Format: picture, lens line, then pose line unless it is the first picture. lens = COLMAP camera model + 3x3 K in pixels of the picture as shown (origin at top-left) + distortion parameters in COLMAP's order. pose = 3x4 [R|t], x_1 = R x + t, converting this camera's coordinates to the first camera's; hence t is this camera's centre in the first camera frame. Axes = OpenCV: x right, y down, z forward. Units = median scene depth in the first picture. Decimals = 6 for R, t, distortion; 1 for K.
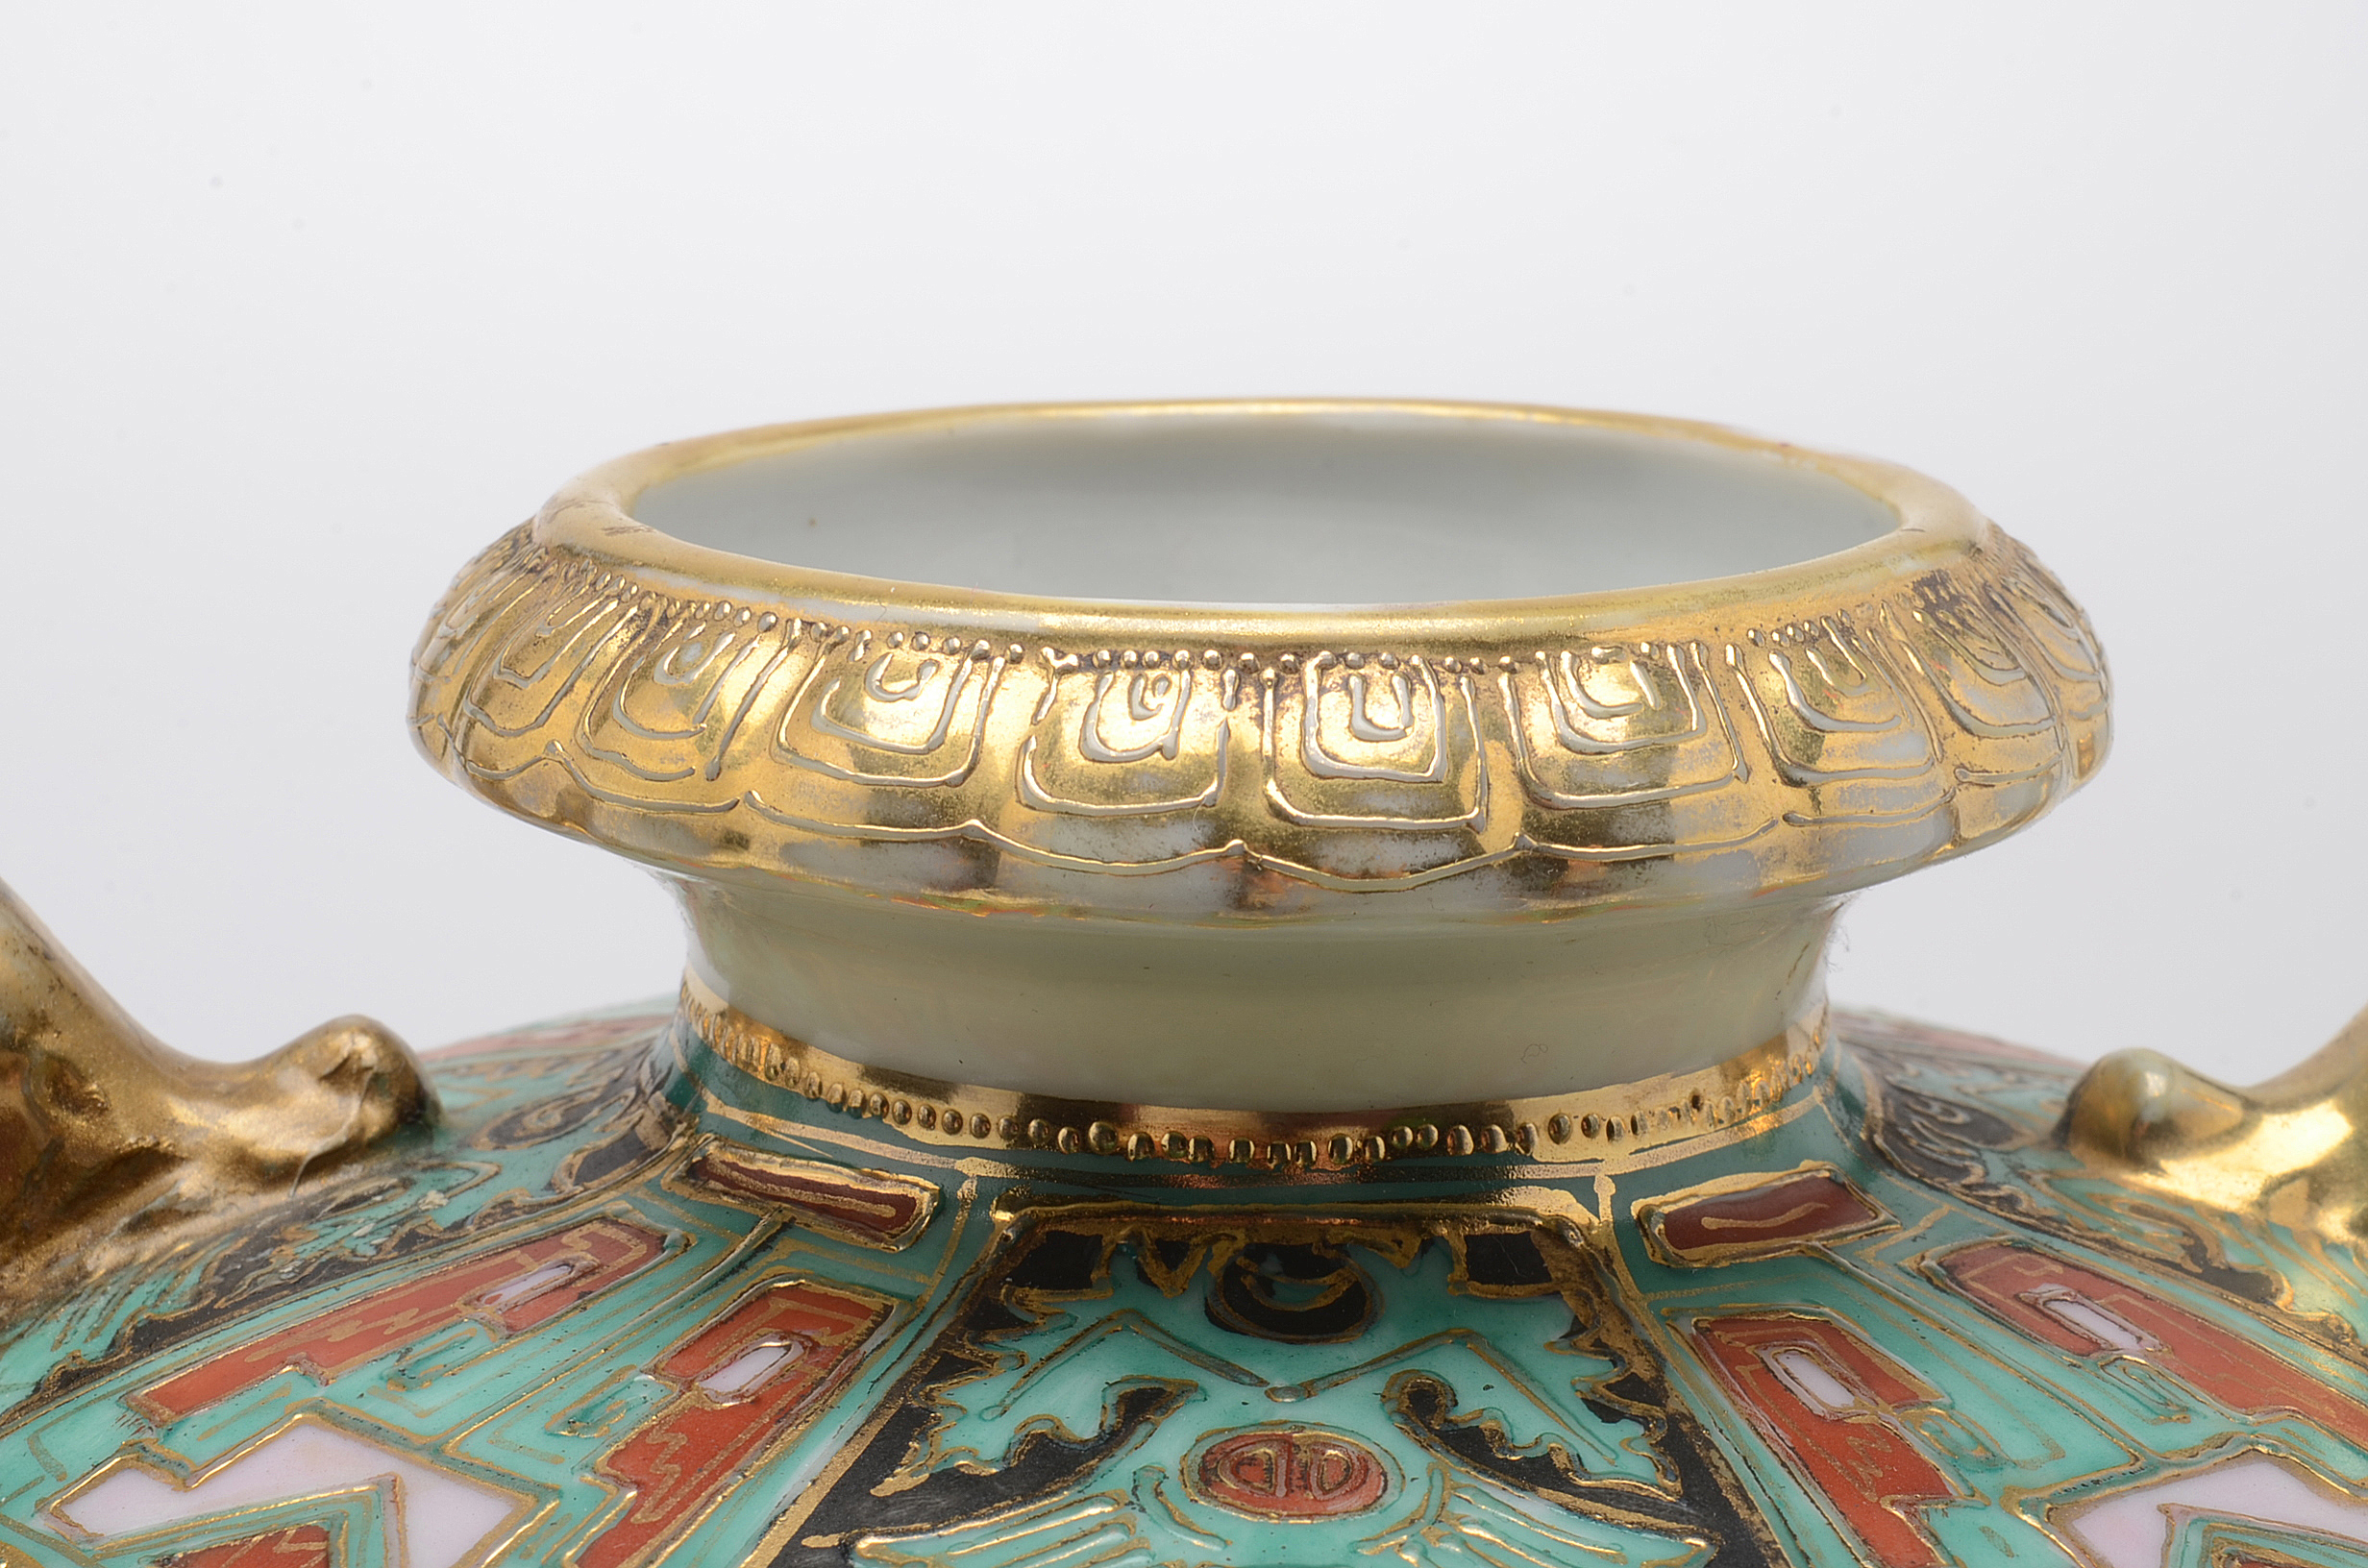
lens RADIAL K [[5182.0, 0, 1183.0], [0, 5182.0, 777.0], [0, 0, 1]] dist [-0.045164, 0.000000]
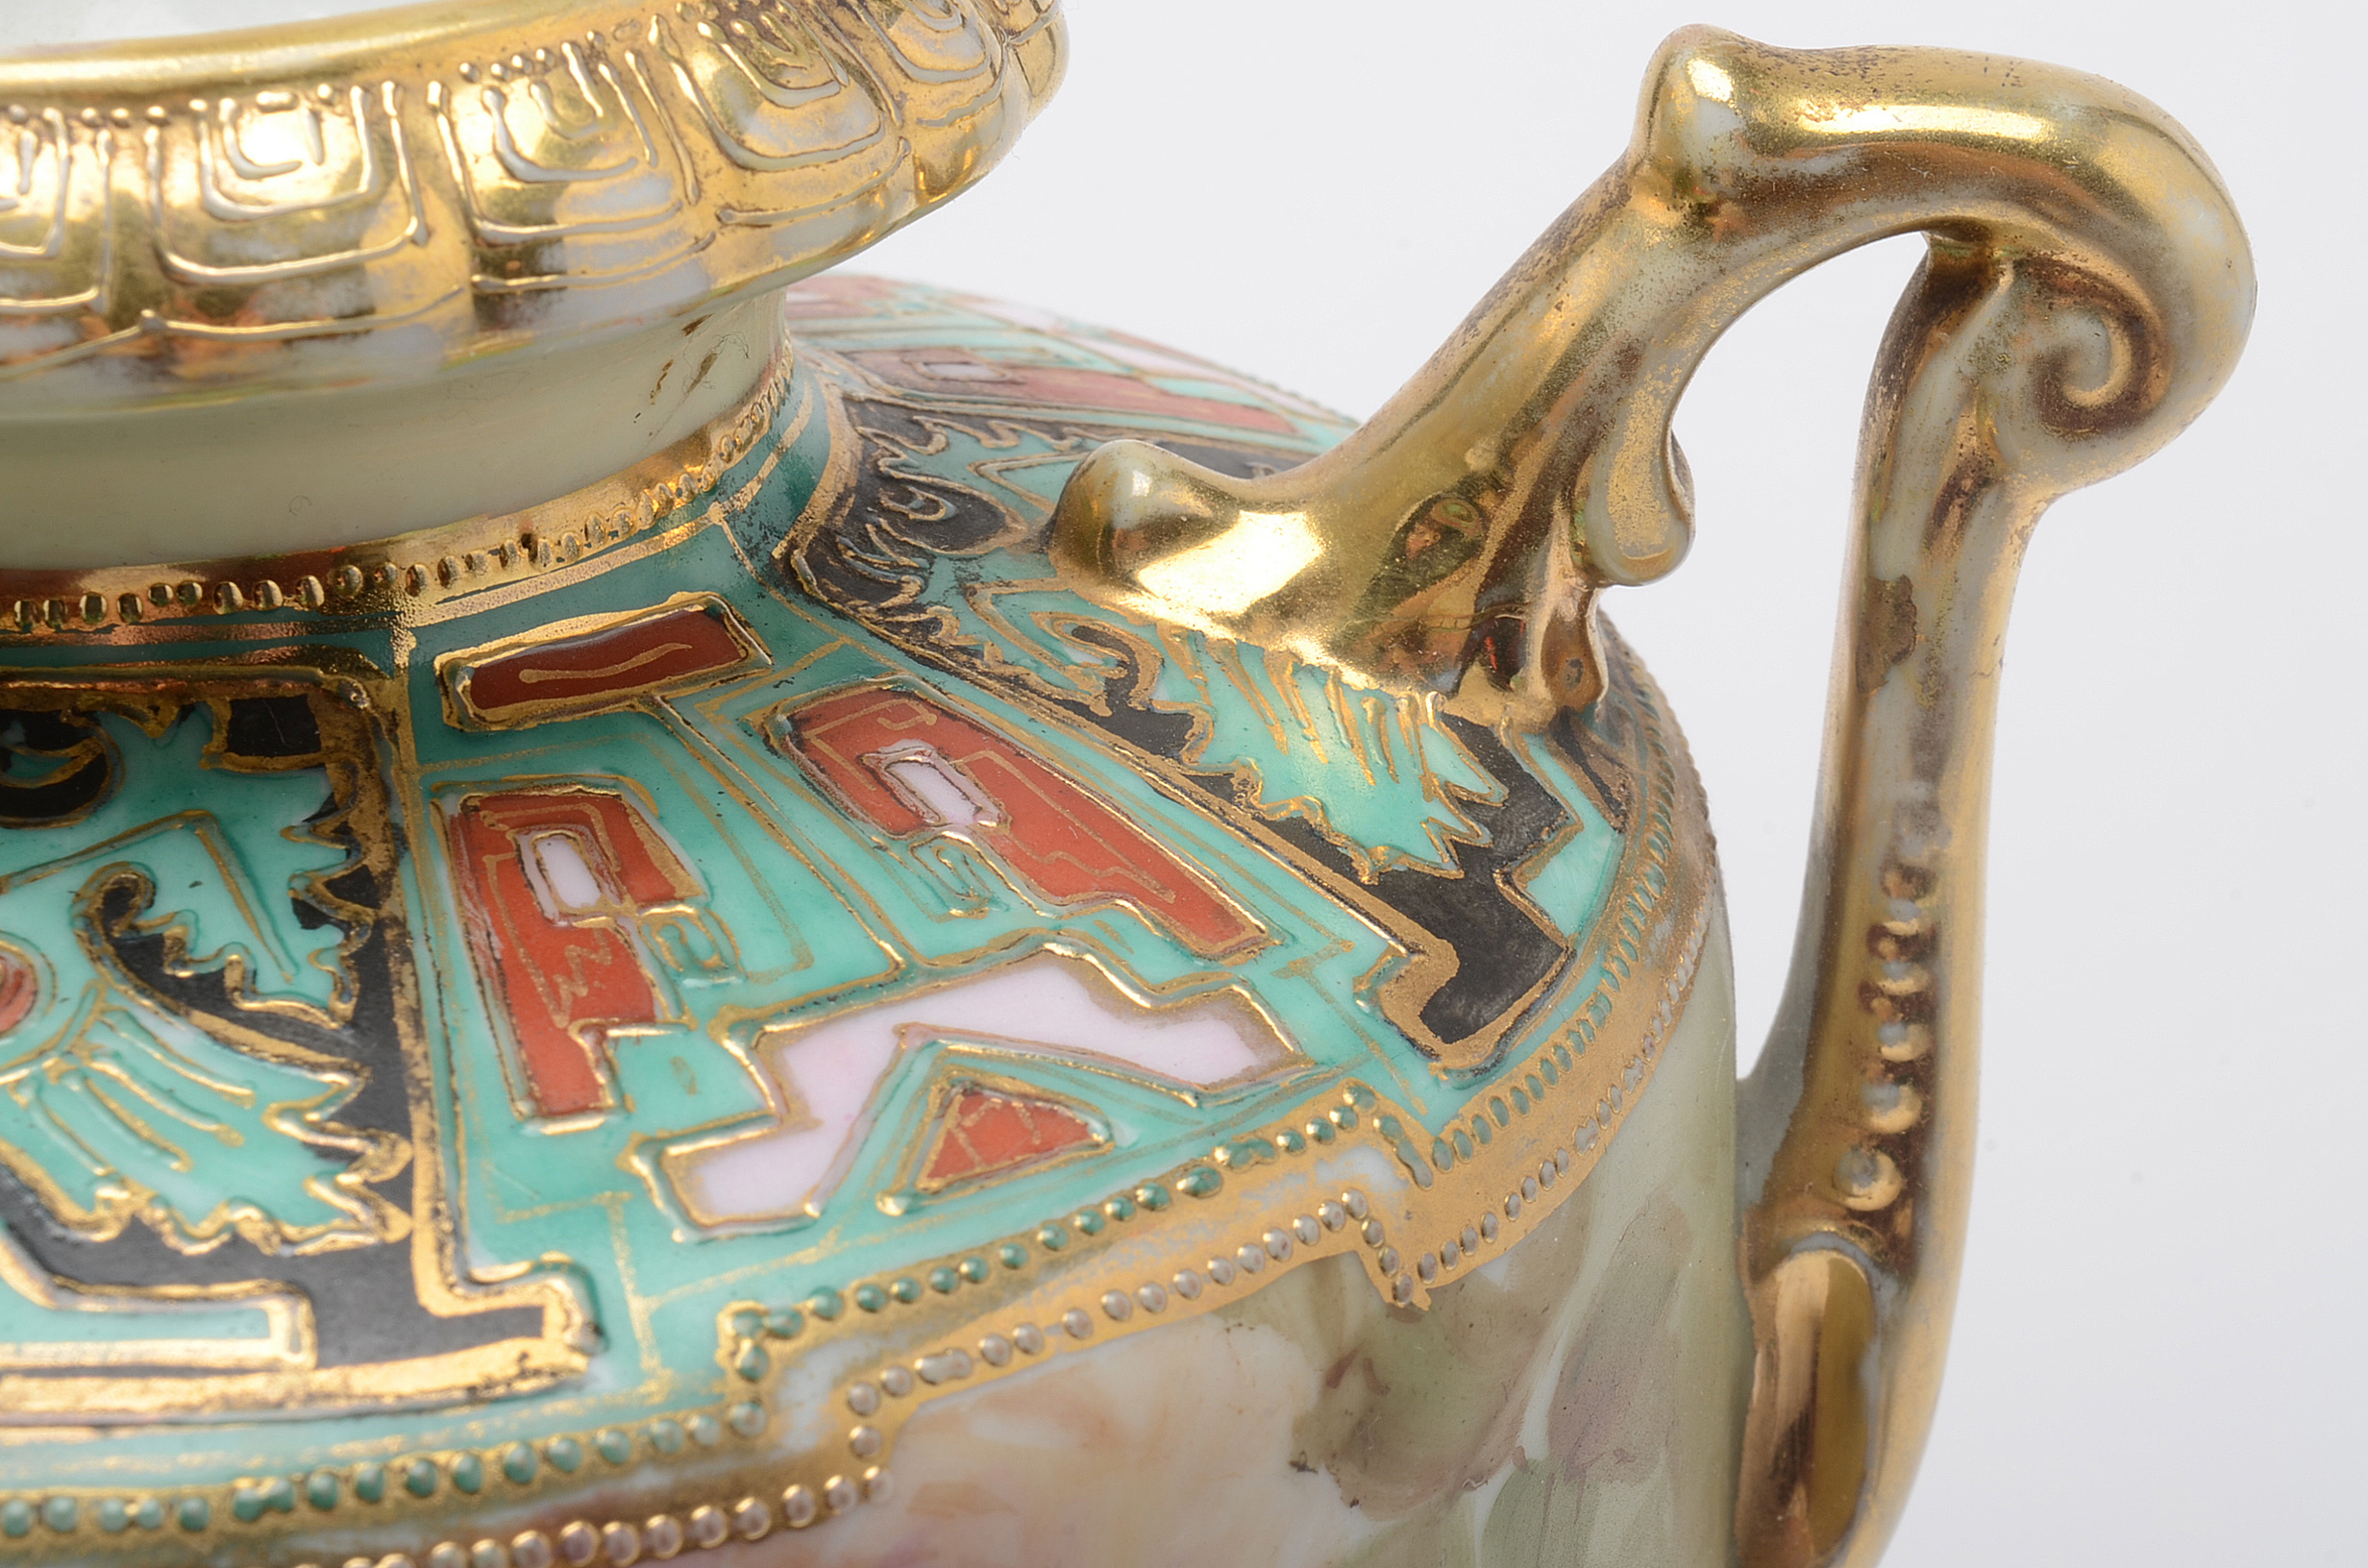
lens RADIAL K [[5182.0, 0, 1187.8], [0, 5182.0, 788.8], [0, 0, 1]] dist [-0.045164, 0.000000]
pose [[0.997570, 0.013043, -0.068444, 0.293637], [0.002090, 0.976279, 0.216507, -0.098227], [0.069644, -0.216123, 0.973879, 0.103947]]
